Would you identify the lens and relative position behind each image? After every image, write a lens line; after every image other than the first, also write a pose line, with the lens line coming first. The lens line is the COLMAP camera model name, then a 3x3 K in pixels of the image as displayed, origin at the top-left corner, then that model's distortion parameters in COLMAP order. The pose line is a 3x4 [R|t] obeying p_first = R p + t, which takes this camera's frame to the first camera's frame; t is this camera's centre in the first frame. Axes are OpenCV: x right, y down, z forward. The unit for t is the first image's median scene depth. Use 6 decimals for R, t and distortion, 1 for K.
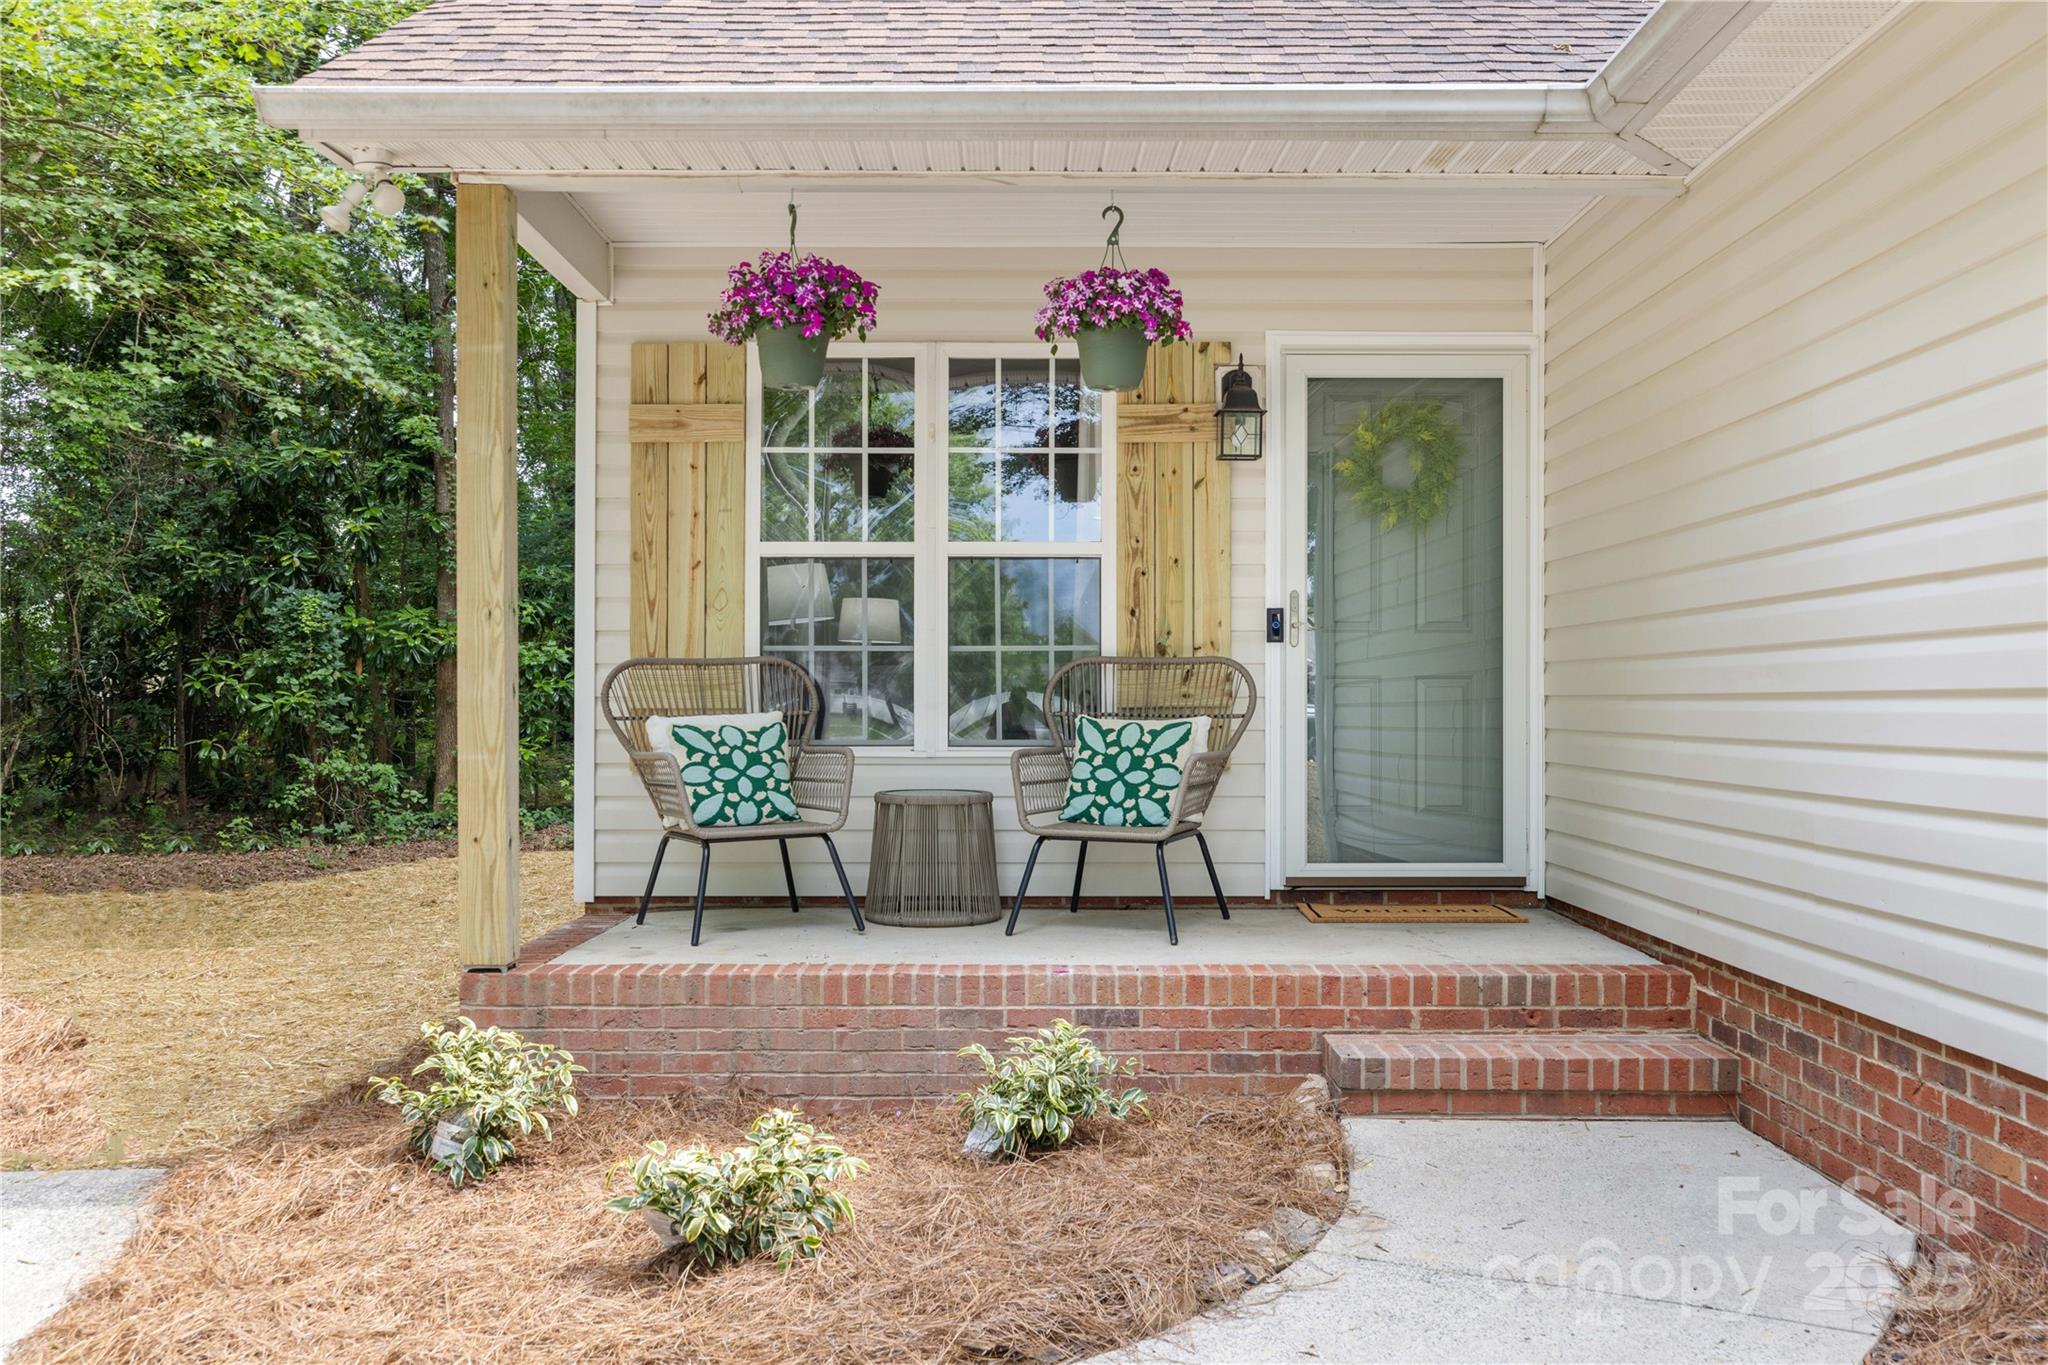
lens RADIAL K [[2163.4, 0, 1021.9], [0, 2163.4, 684.2], [0, 0, 1]] dist [0.005247, 0.000000]
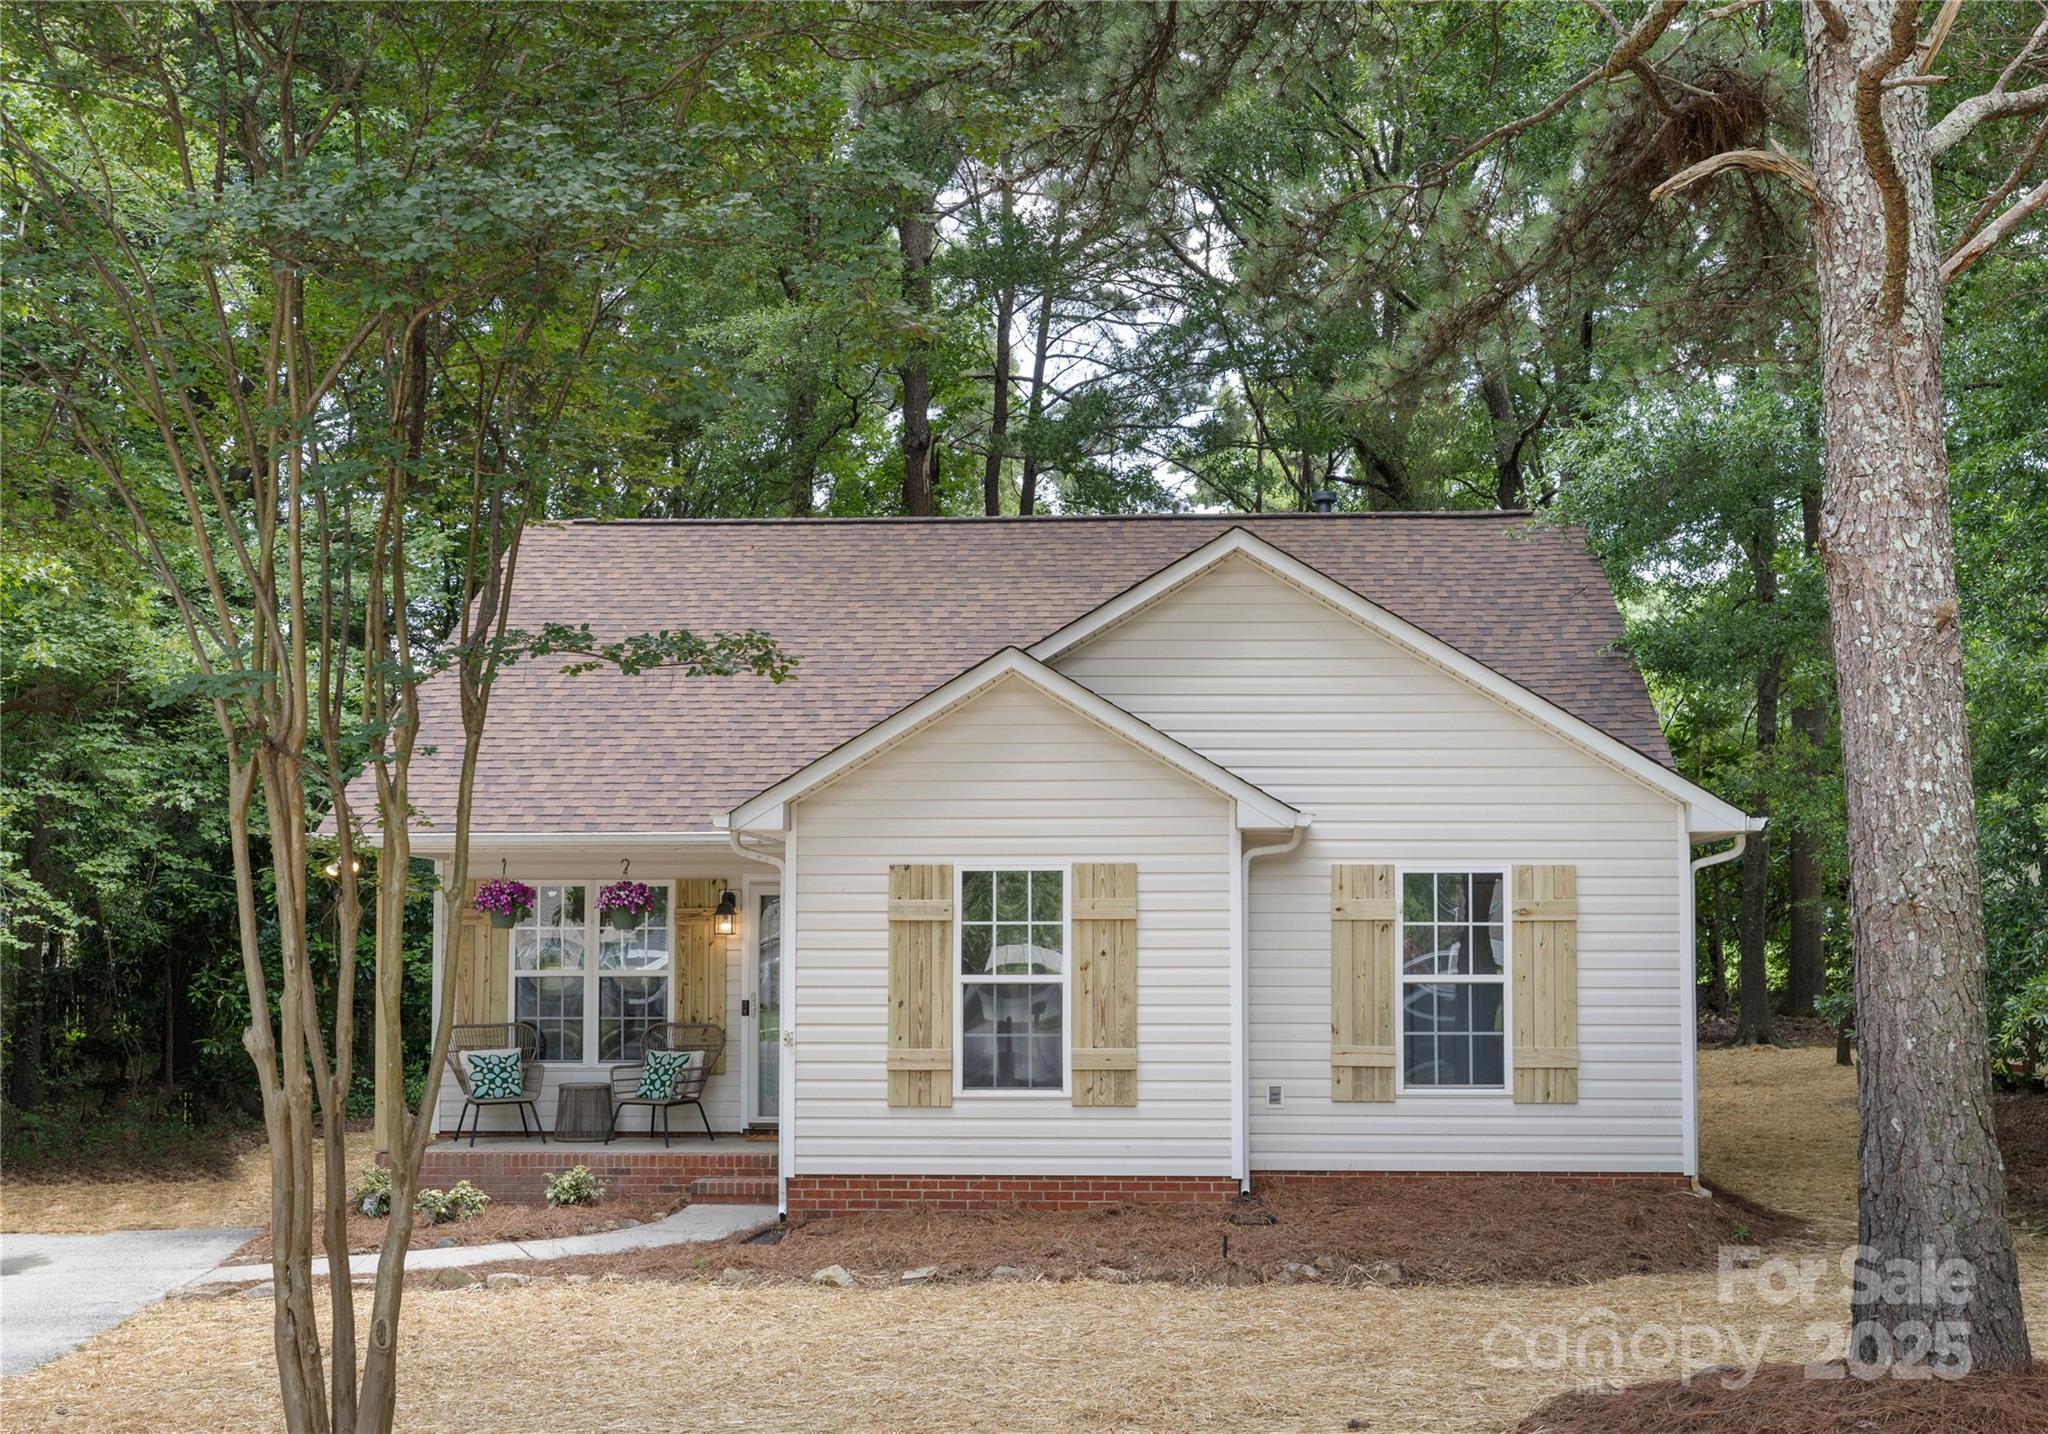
lens RADIAL K [[2984.0, 0, 1025.0], [0, 2984.0, 717.9], [0, 0, 1]] dist [-0.014393, 0.000000]
pose [[0.998258, -0.005917, -0.058698, 0.623345], [0.001860, 0.997620, -0.068930, -0.120053], [0.058966, 0.068701, 0.995893, -2.176424]]
